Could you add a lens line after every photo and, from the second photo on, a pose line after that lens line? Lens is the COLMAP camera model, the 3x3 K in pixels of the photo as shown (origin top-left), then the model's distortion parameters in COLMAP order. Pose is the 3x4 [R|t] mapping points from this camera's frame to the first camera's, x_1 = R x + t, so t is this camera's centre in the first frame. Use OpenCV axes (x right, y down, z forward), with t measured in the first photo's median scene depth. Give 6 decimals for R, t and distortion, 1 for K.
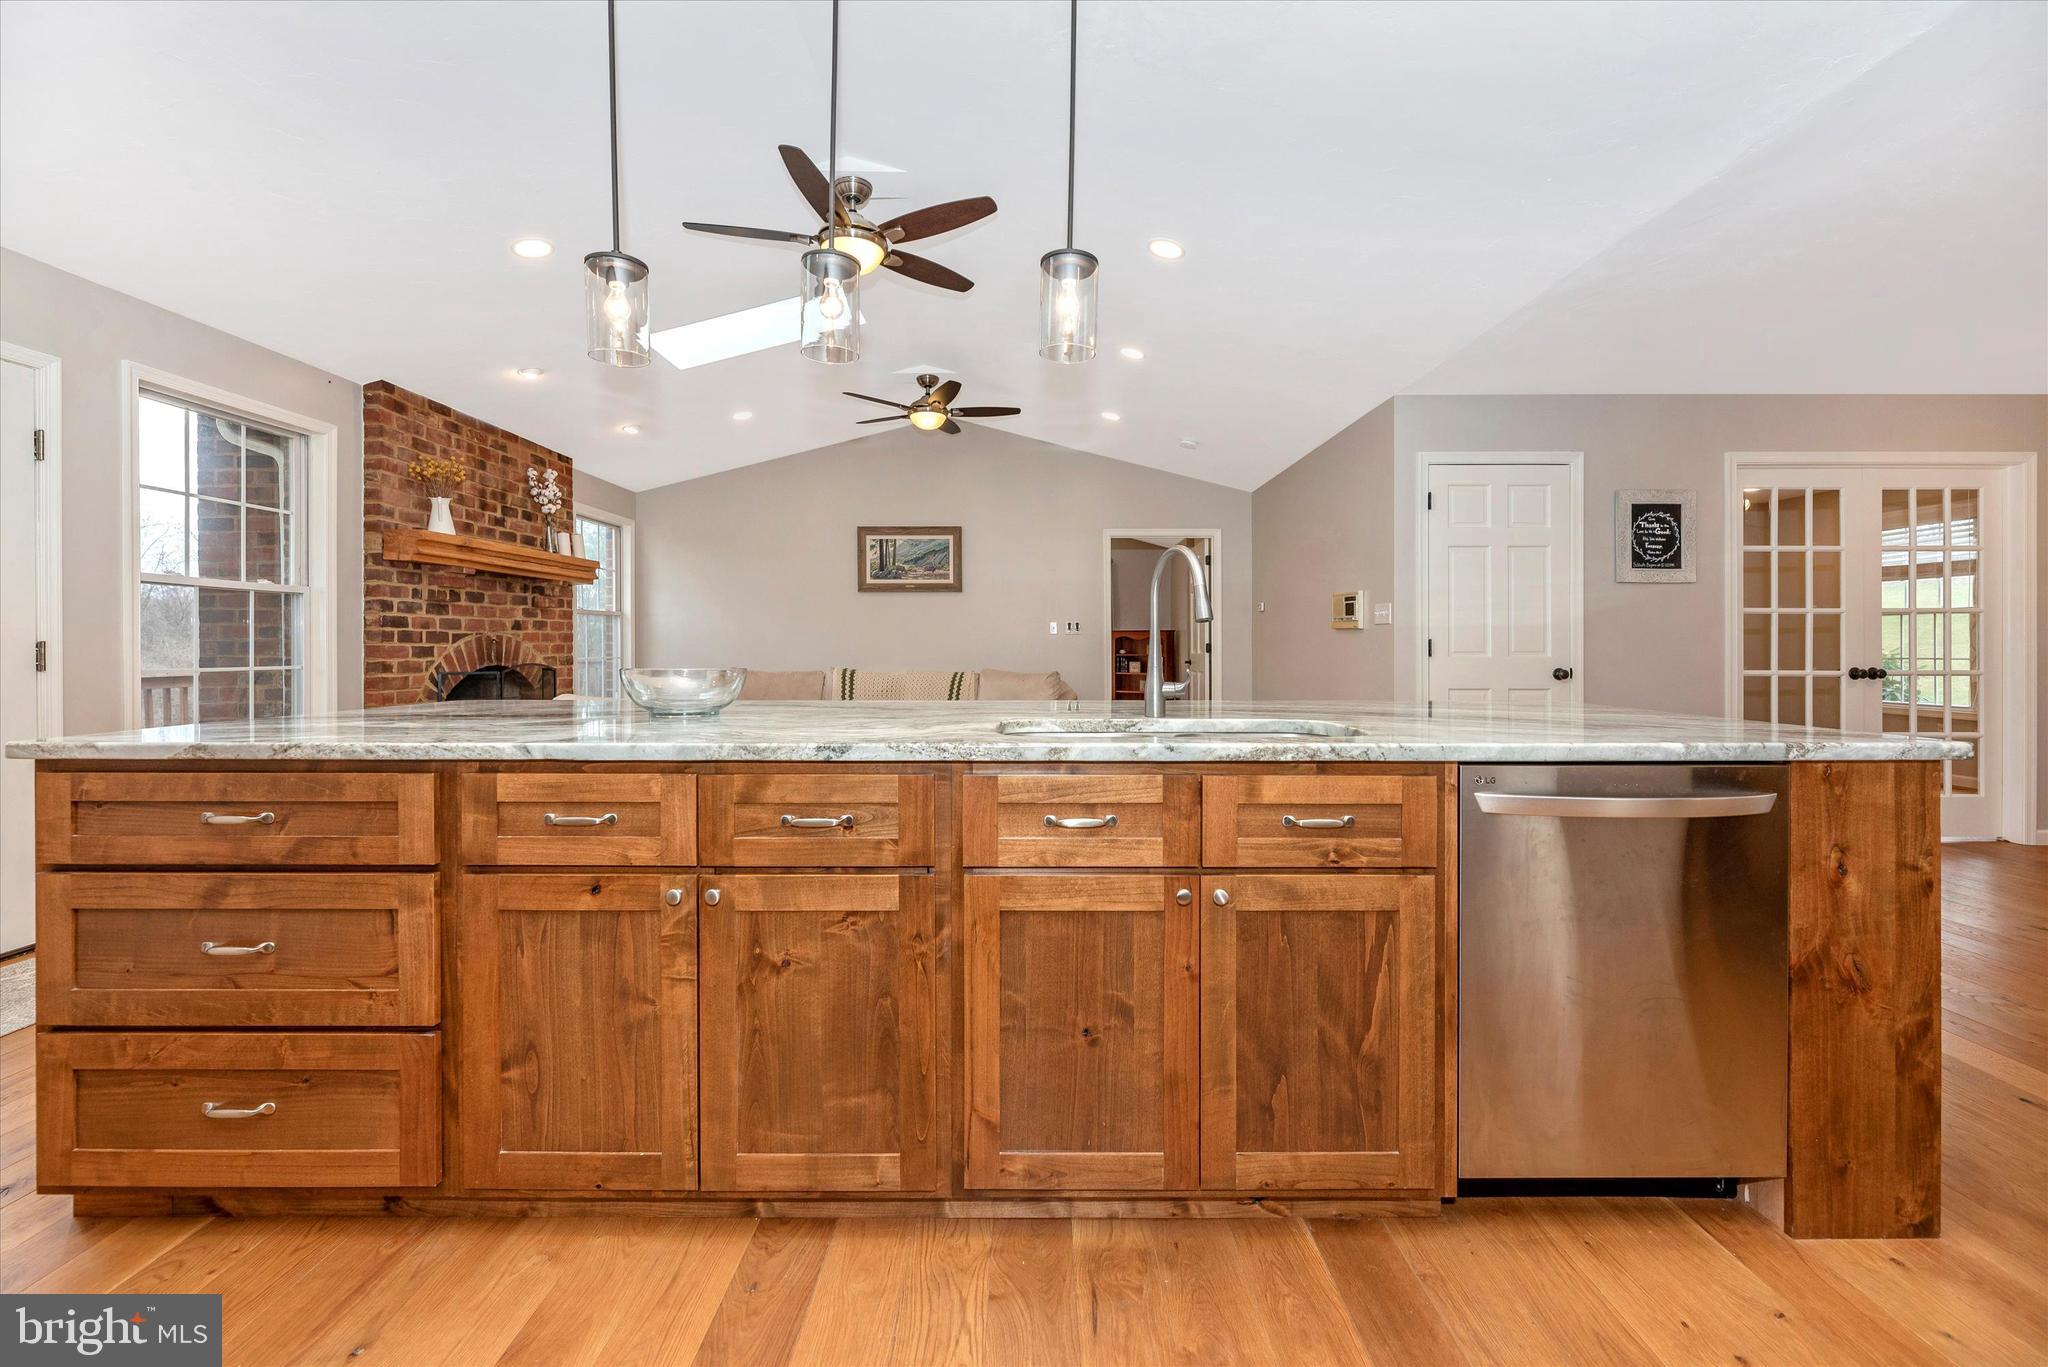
lens RADIAL K [[827.3, 0, 1034.0], [0, 827.3, 648.6], [0, 0, 1]] dist [-0.003052, 0.000420]
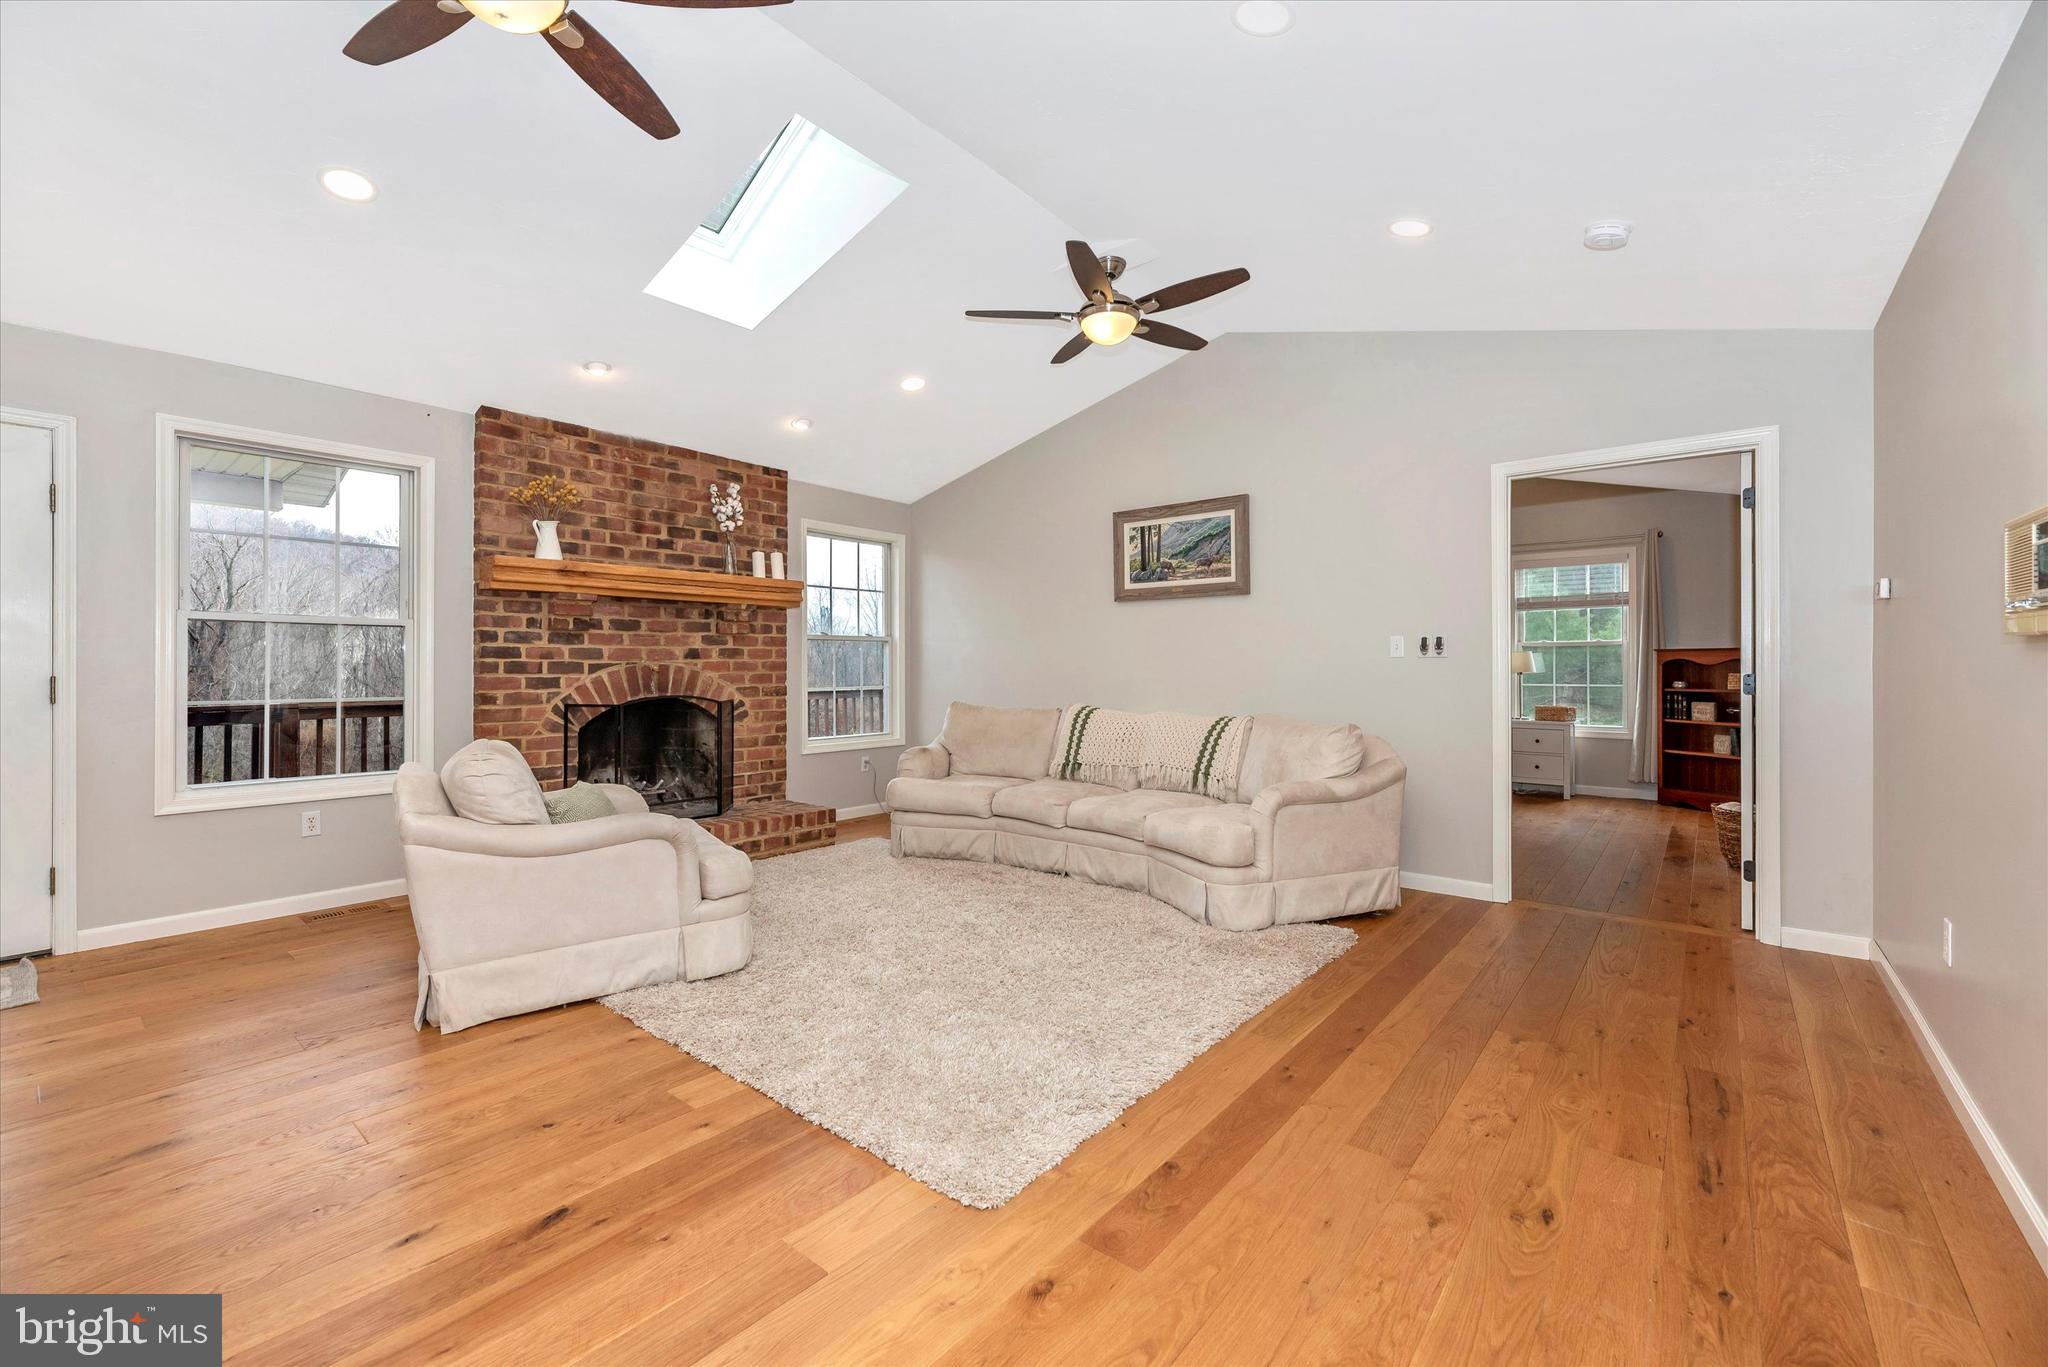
lens RADIAL K [[827.3, 0, 1024.4], [0, 827.3, 673.7], [0, 0, 1]] dist [-0.003052, 0.000420]
pose [[0.768197, 0.005810, -0.640188, 0.280687], [-0.003363, 0.999982, 0.005041, -0.012366], [0.640205, -0.001720, 0.768202, 0.557090]]
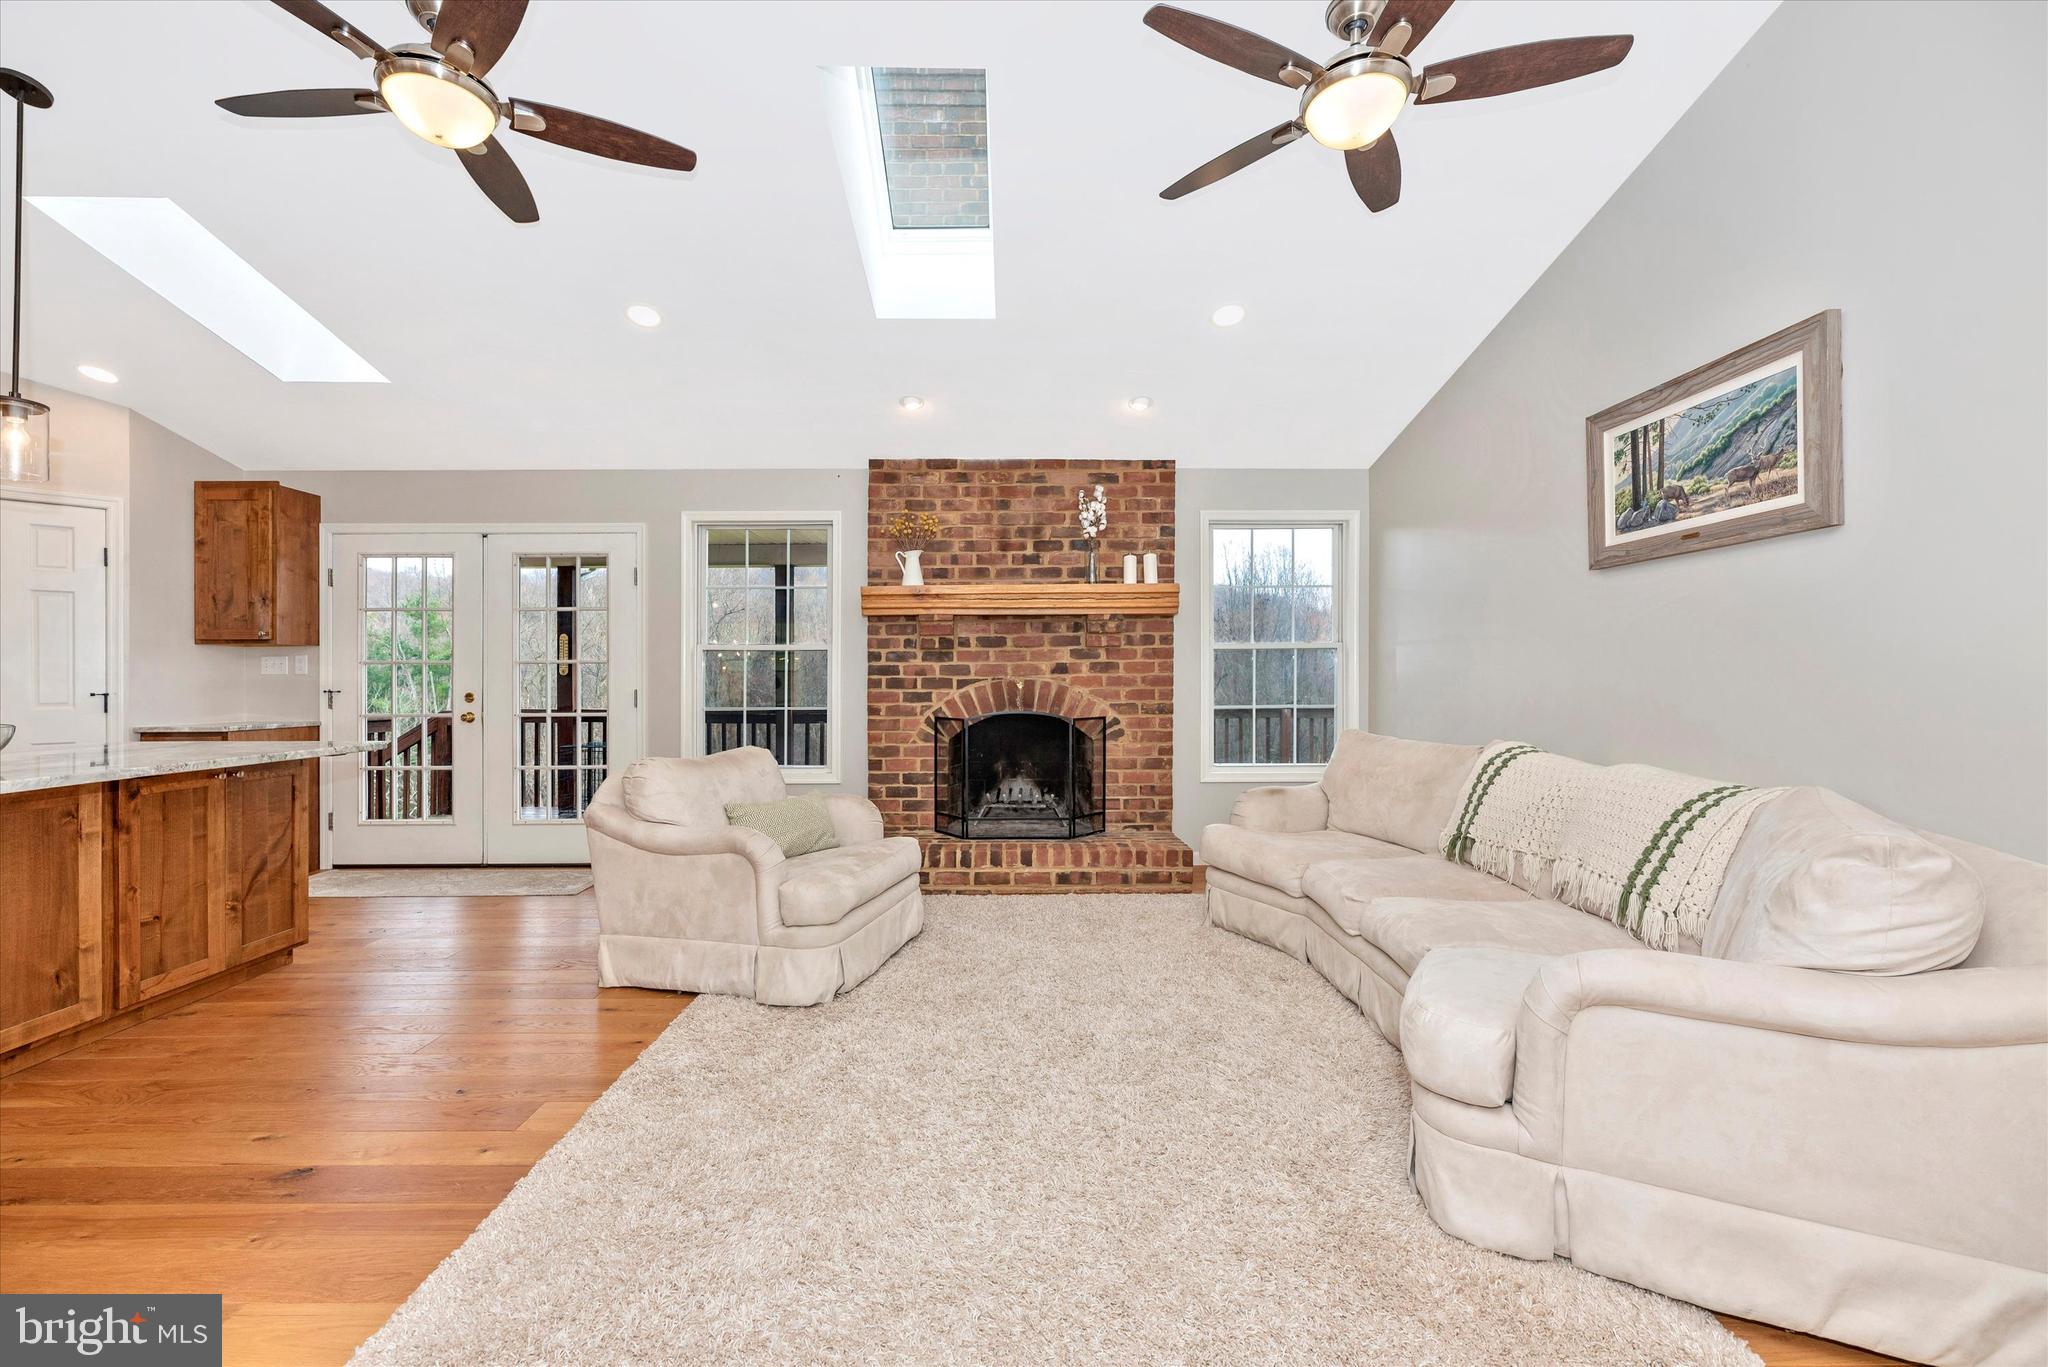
lens RADIAL K [[827.3, 0, 1014.4], [0, 827.3, 683.1], [0, 0, 1]] dist [-0.003052, 0.000420]
pose [[0.007804, 0.005137, -0.999956, 0.304445], [-0.000669, 0.999987, 0.005132, -0.017990], [0.999969, 0.000629, 0.007808, 1.007640]]
